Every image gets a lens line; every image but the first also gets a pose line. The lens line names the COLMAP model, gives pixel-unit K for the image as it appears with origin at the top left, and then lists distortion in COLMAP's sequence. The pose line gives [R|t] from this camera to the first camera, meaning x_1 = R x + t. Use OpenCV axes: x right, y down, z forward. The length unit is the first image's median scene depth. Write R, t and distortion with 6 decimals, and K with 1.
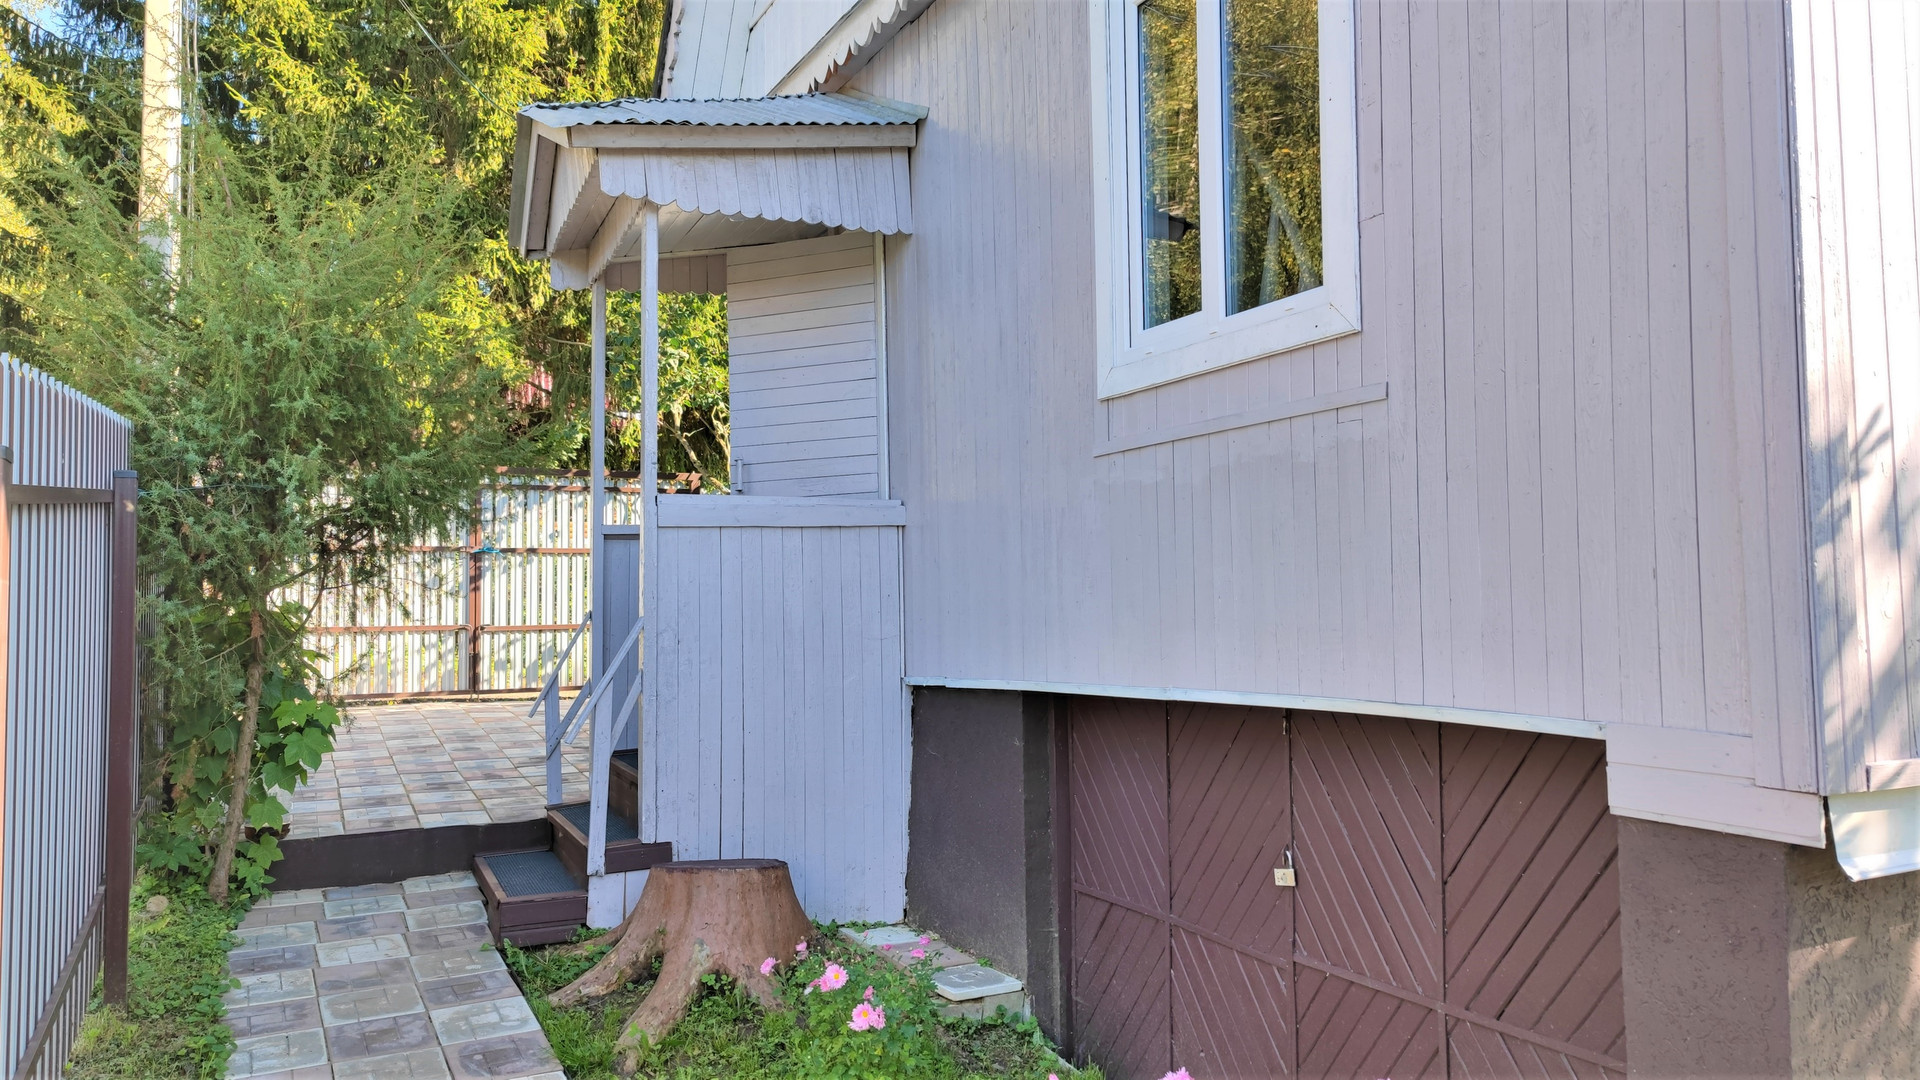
lens RADIAL K [[1310.4, 0, 950.2], [0, 1310.4, 551.0], [0, 0, 1]] dist [0.103691, -0.089372]
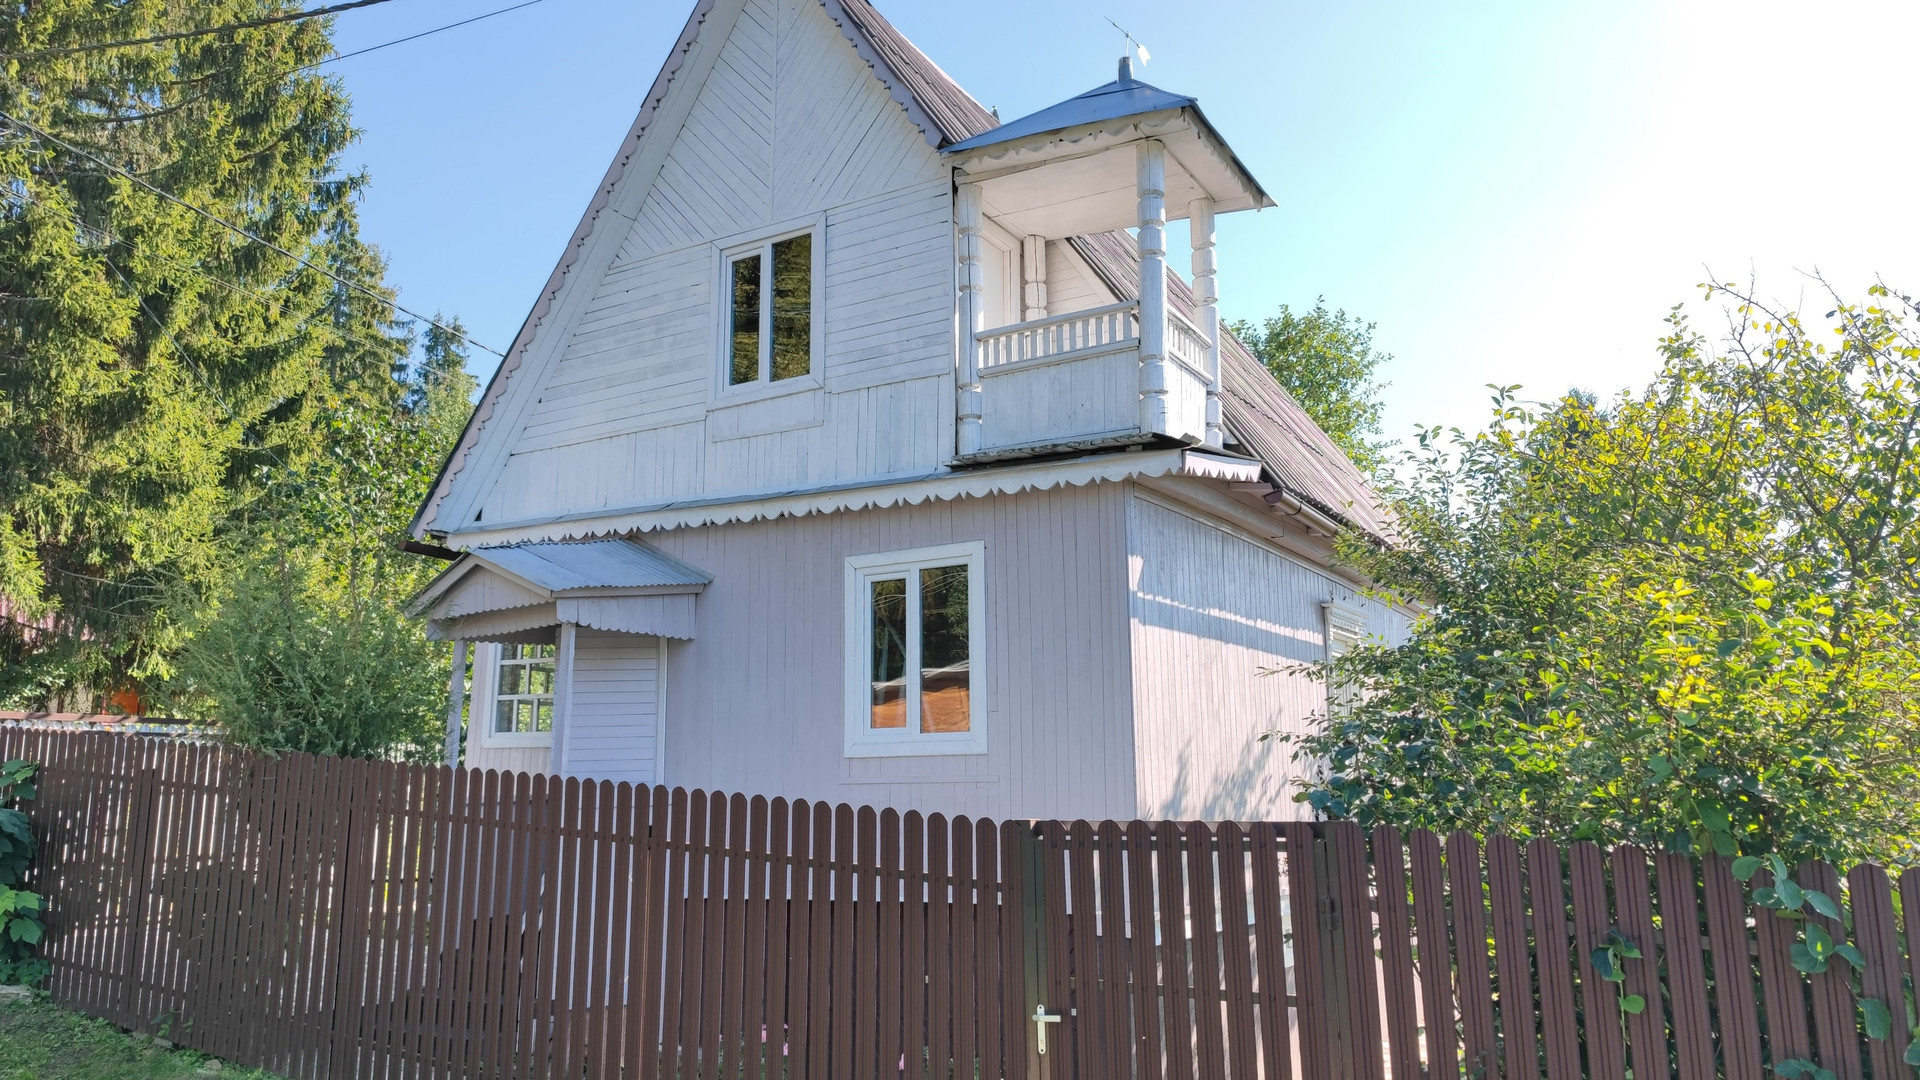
lens RADIAL K [[1310.4, 0, 950.2], [0, 1310.4, 551.0], [0, 0, 1]] dist [0.103691, -0.089372]
pose [[0.856843, 0.099341, 0.505916, -0.358706], [-0.026681, 0.988491, -0.148911, -0.056372], [-0.514886, 0.114095, 0.849632, -0.393694]]
